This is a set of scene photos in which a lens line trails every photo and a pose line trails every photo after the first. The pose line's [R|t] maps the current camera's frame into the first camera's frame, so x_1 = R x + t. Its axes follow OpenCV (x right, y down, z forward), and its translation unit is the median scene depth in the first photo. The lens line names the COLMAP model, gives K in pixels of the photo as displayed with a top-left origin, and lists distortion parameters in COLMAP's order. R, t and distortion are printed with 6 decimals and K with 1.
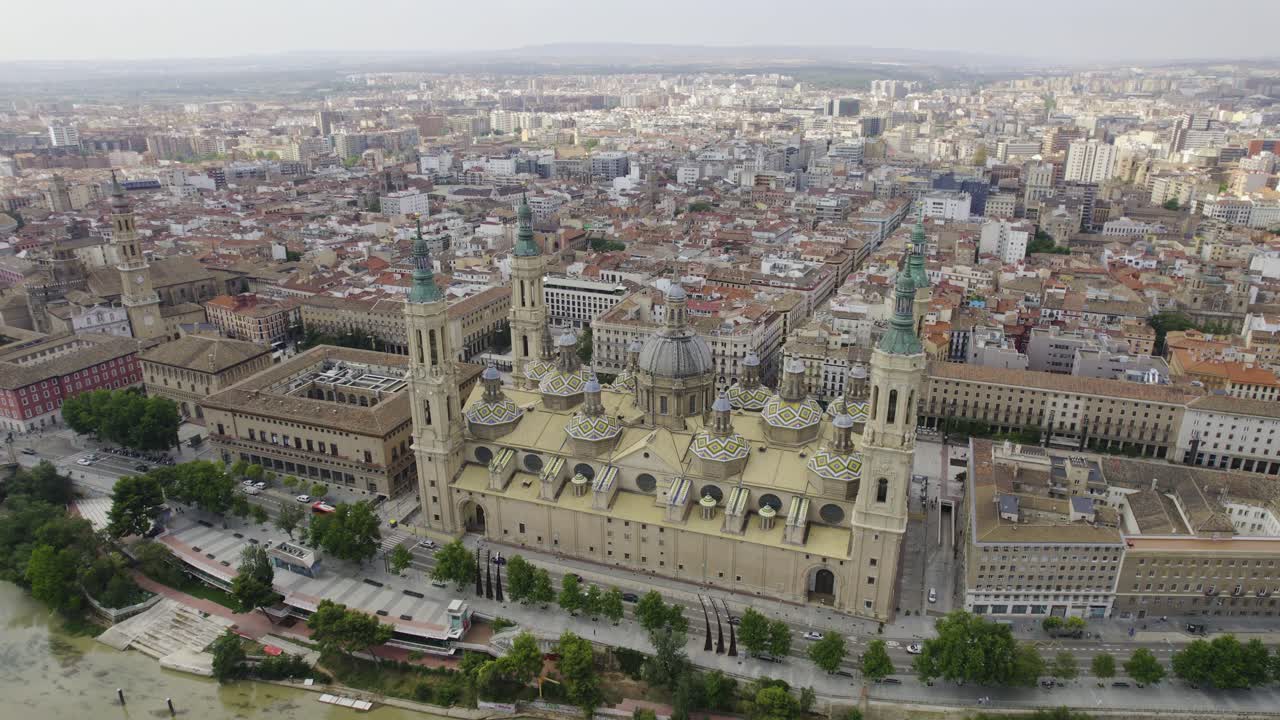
lens RADIAL K [[829.8, 0, 644.7], [0, 829.8, 367.5], [0, 0, 1]] dist [-0.059418, 0.041836]
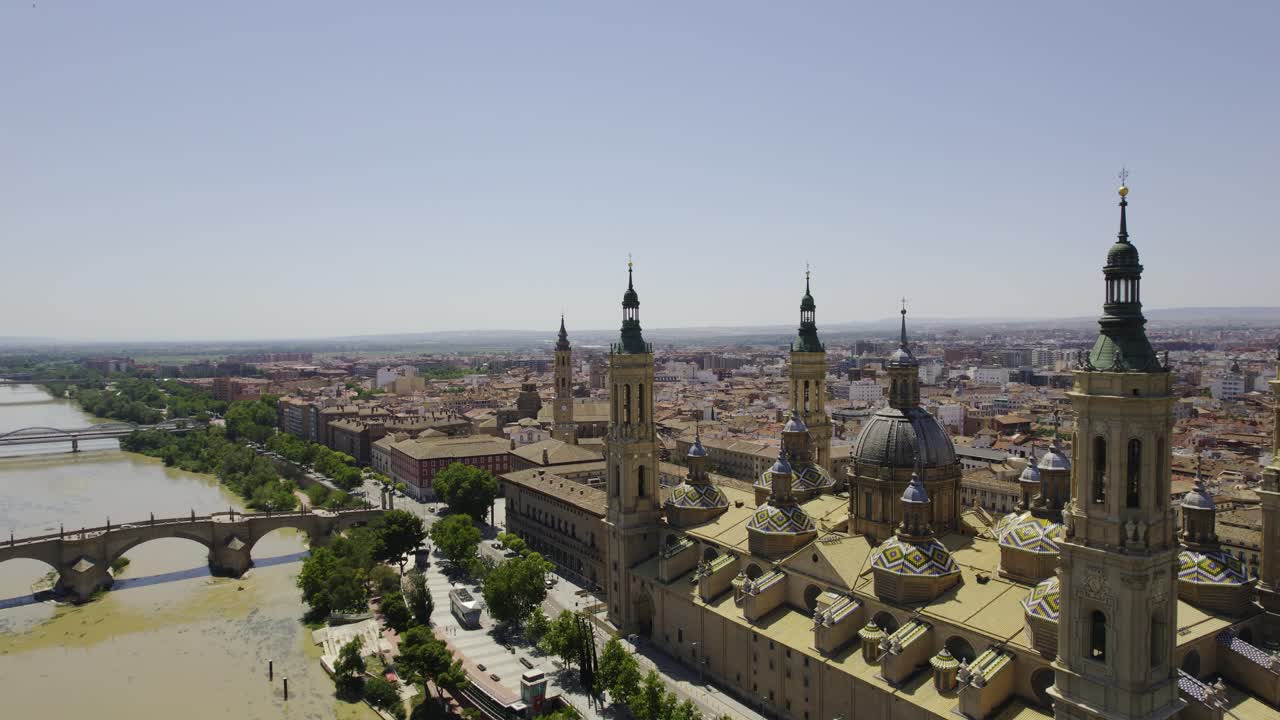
lens RADIAL K [[829.8, 0, 644.4], [0, 829.8, 363.5], [0, 0, 1]] dist [-0.059418, 0.041836]
pose [[0.778610, 0.017552, -0.627263, 0.336097], [-0.214130, 0.947041, -0.239295, 0.148653], [0.589843, 0.320634, 0.741134, 0.312566]]
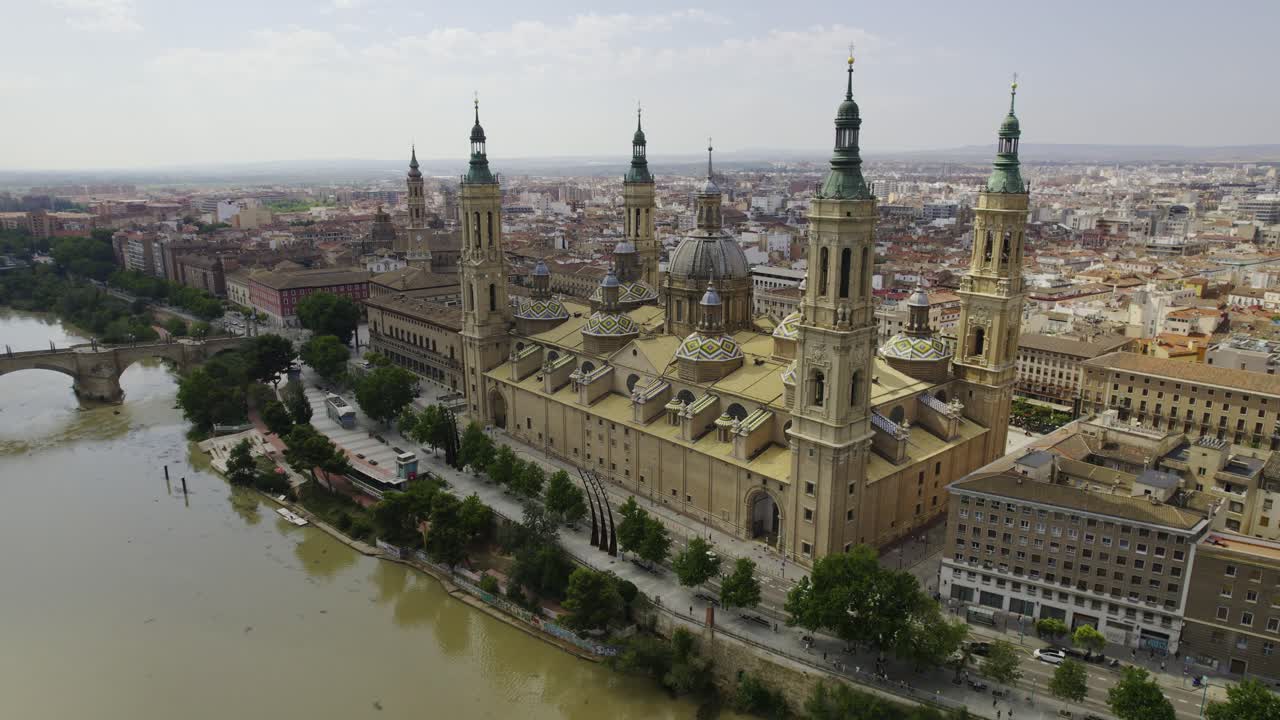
lens RADIAL K [[829.8, 0, 647.0], [0, 829.8, 368.6], [0, 0, 1]] dist [-0.059418, 0.041836]
pose [[0.874333, 0.117952, -0.470775, 0.440425], [-0.171194, 0.982621, -0.071752, 0.184552], [0.454130, 0.143329, 0.879331, 0.206263]]
